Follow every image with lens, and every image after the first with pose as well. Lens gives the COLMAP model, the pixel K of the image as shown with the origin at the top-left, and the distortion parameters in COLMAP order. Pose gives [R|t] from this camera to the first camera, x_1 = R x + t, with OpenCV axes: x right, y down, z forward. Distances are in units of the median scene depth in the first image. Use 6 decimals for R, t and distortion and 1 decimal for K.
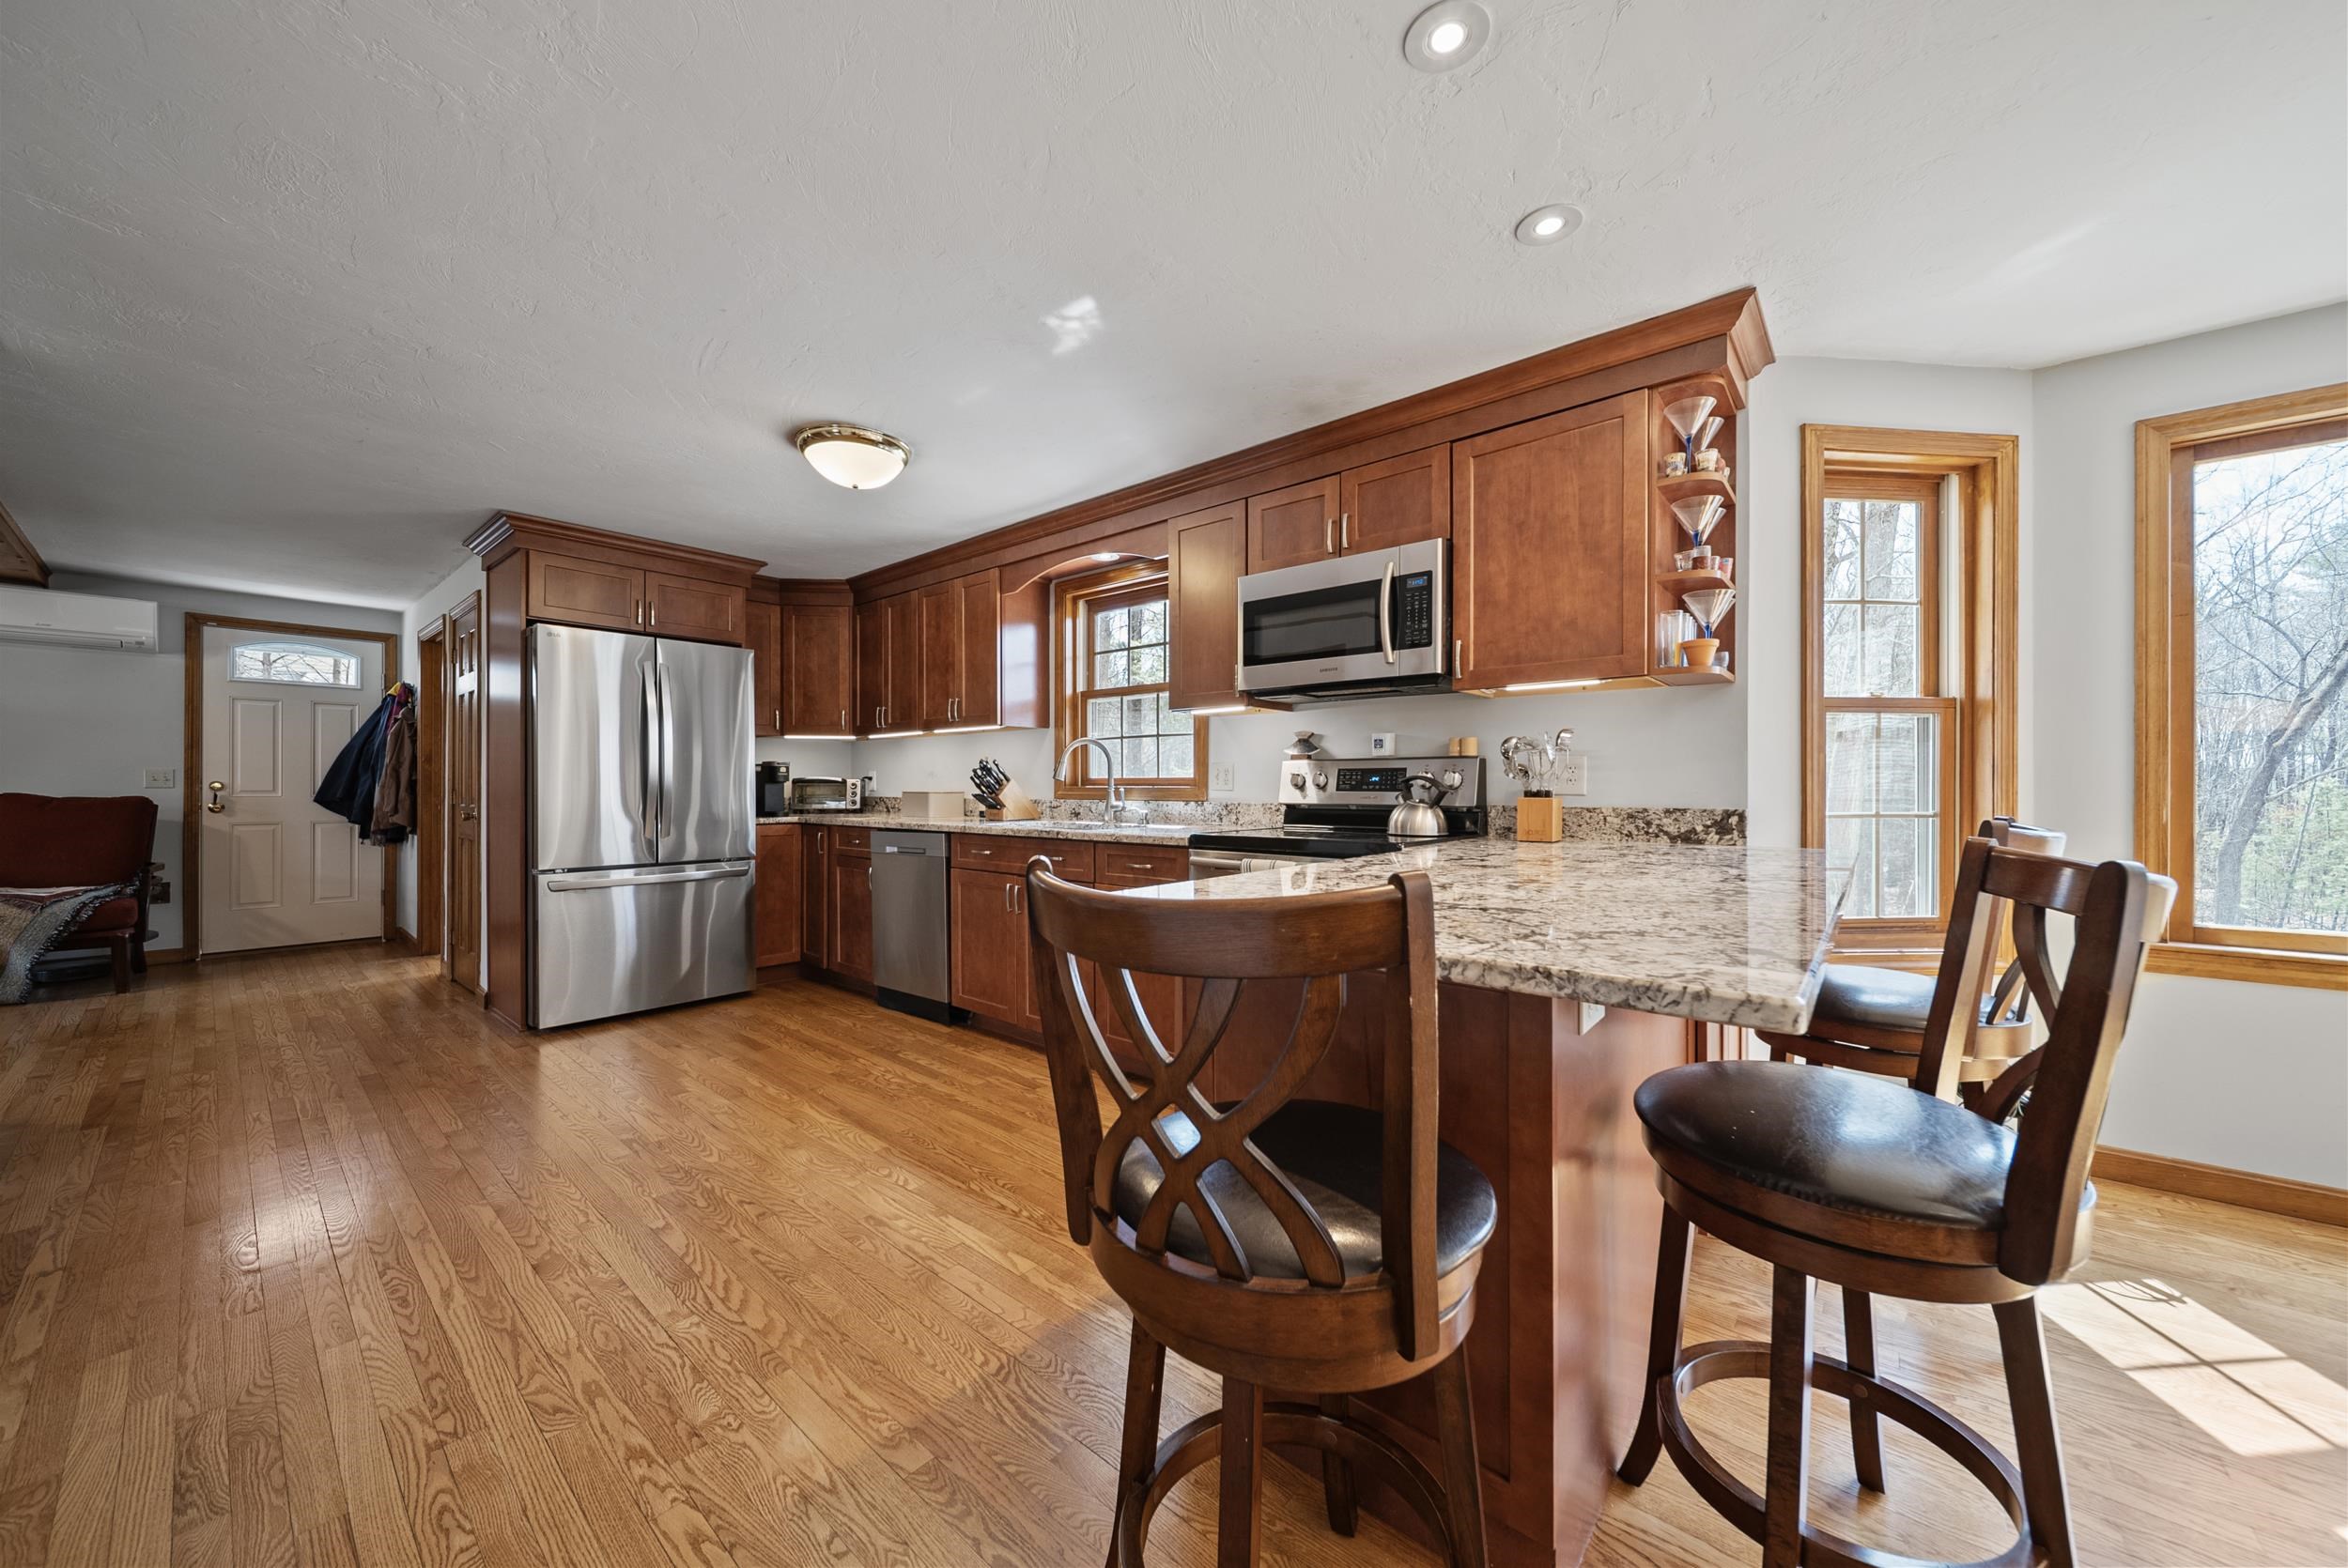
lens RADIAL K [[833.7, 0, 1181.8], [0, 833.7, 784.9], [0, 0, 1]] dist [-0.000042, -0.001583]
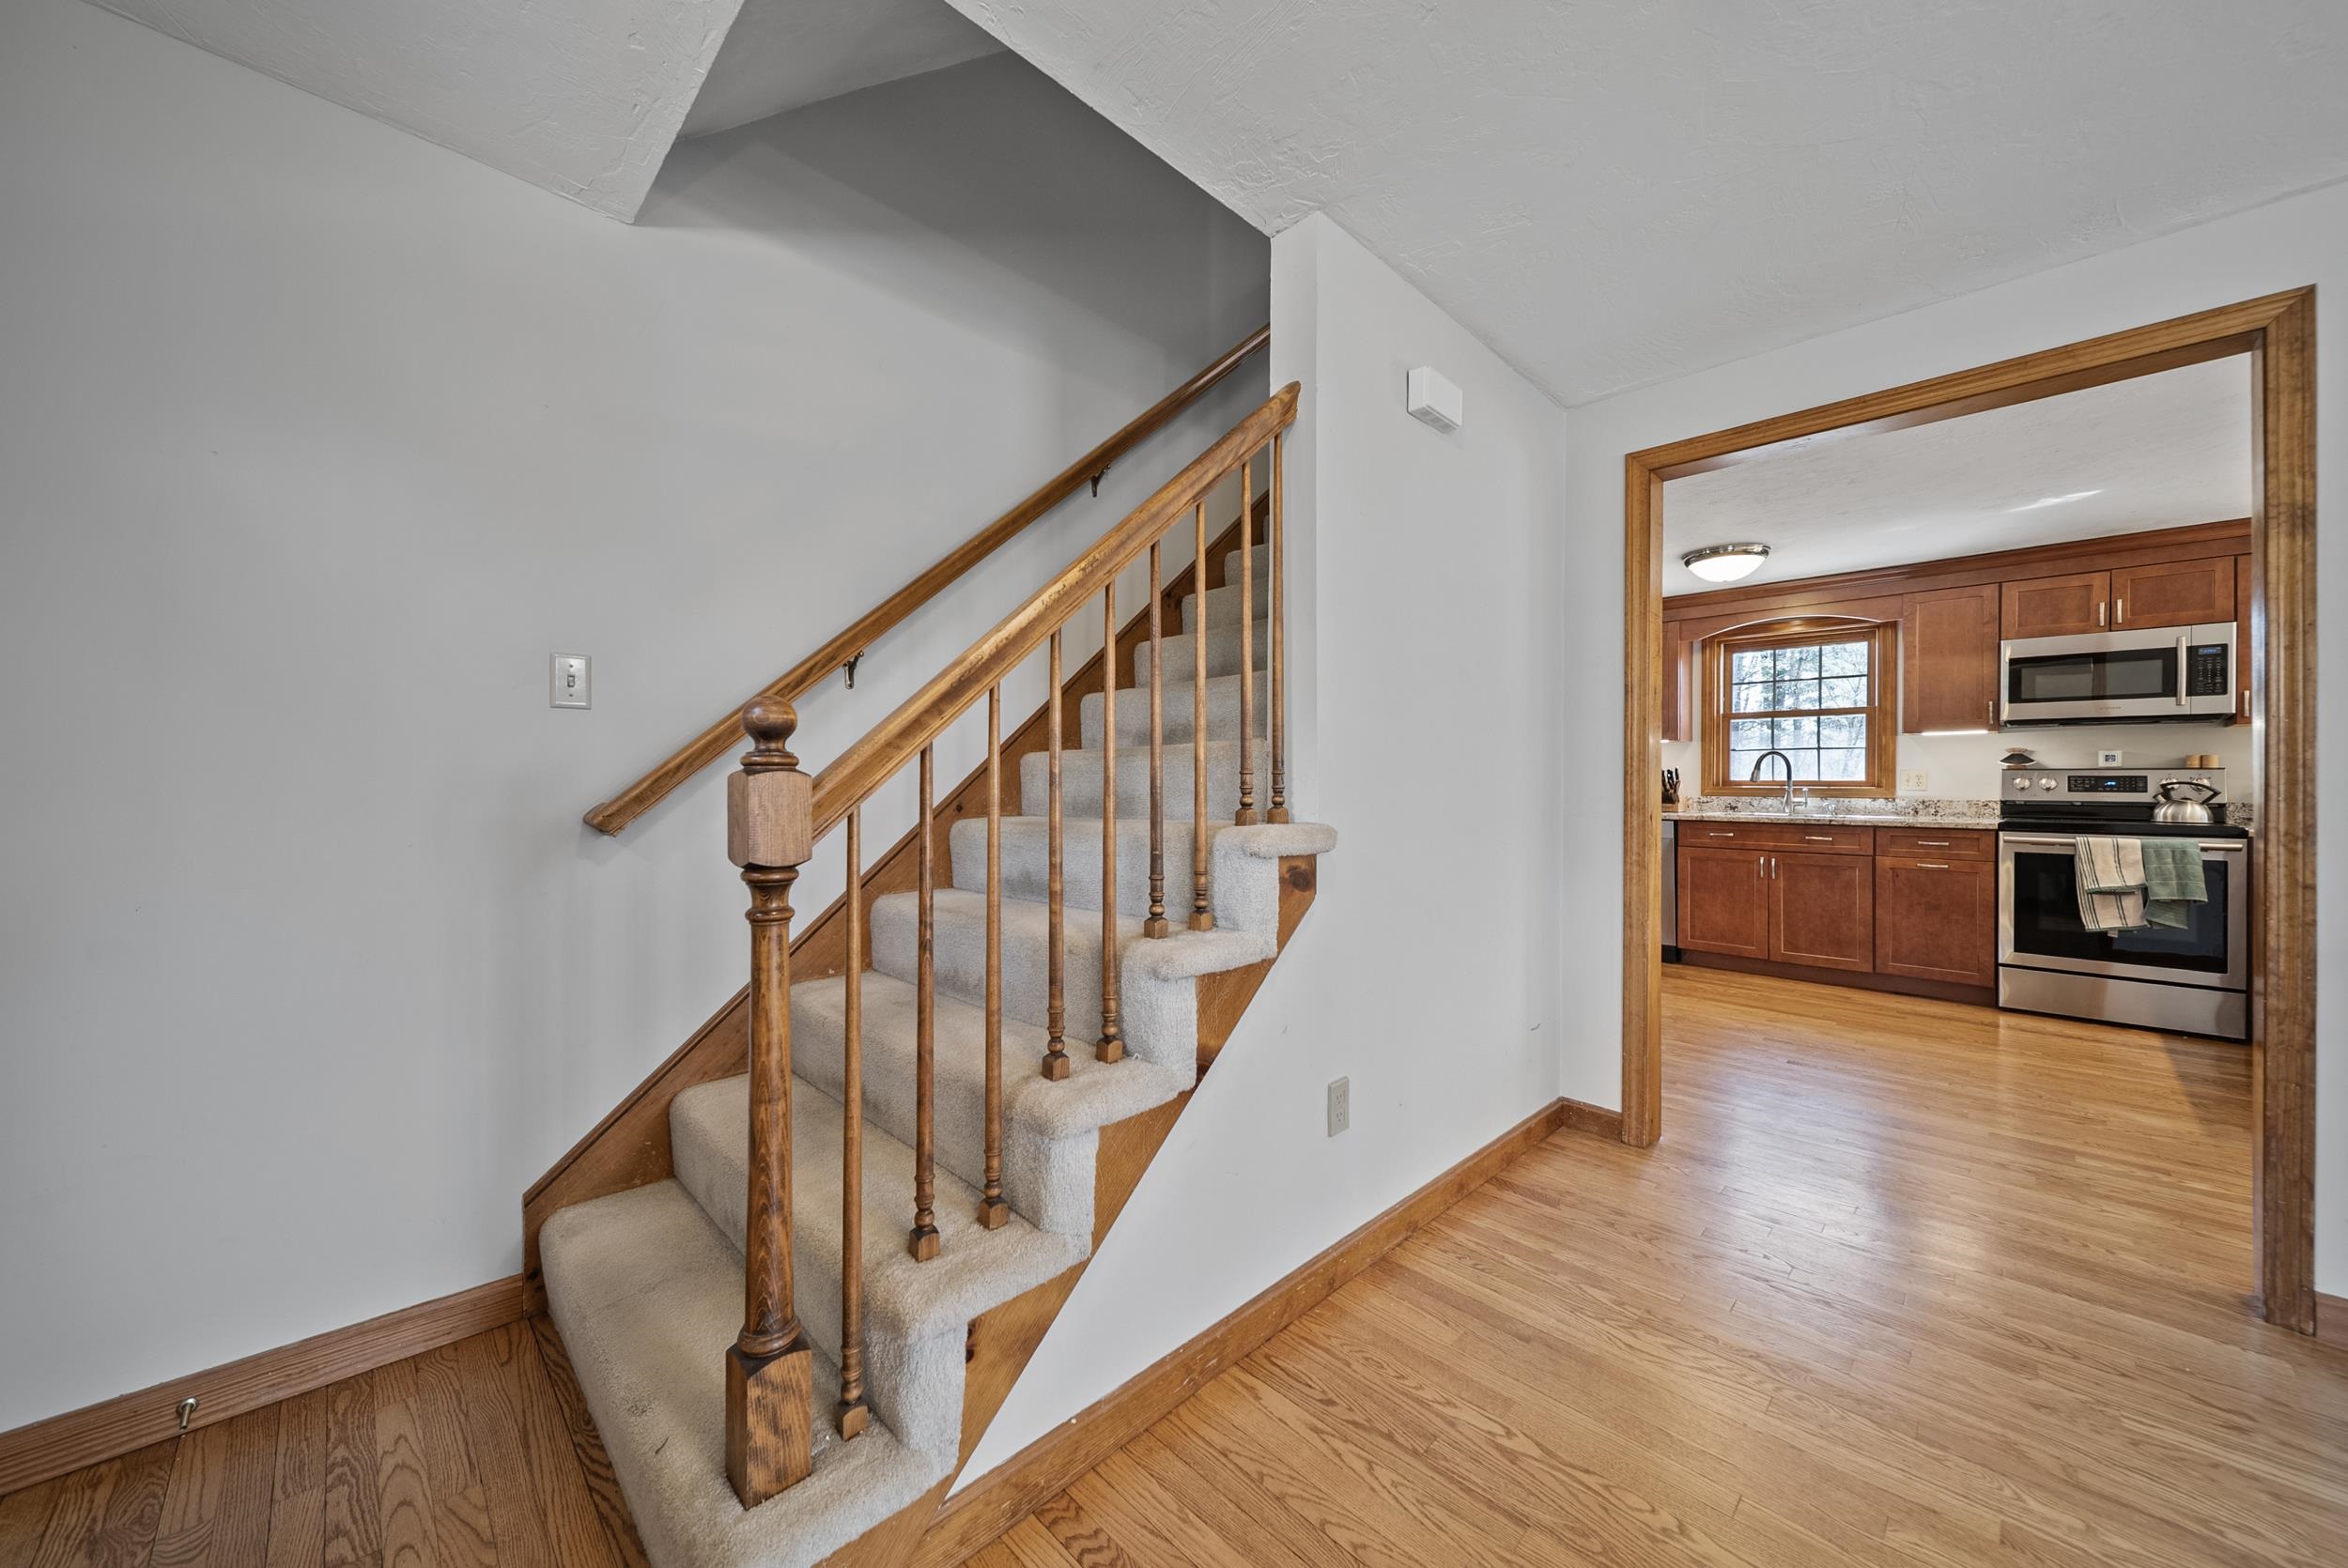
lens RADIAL K [[833.7, 0, 1171.8], [0, 833.7, 781.4], [0, 0, 1]] dist [-0.000042, -0.001583]
pose [[0.995107, 0.005212, -0.098664, -1.451177], [-0.005253, 0.999986, -0.000156, -0.002041], [0.098662, 0.000673, 0.995121, -0.665197]]
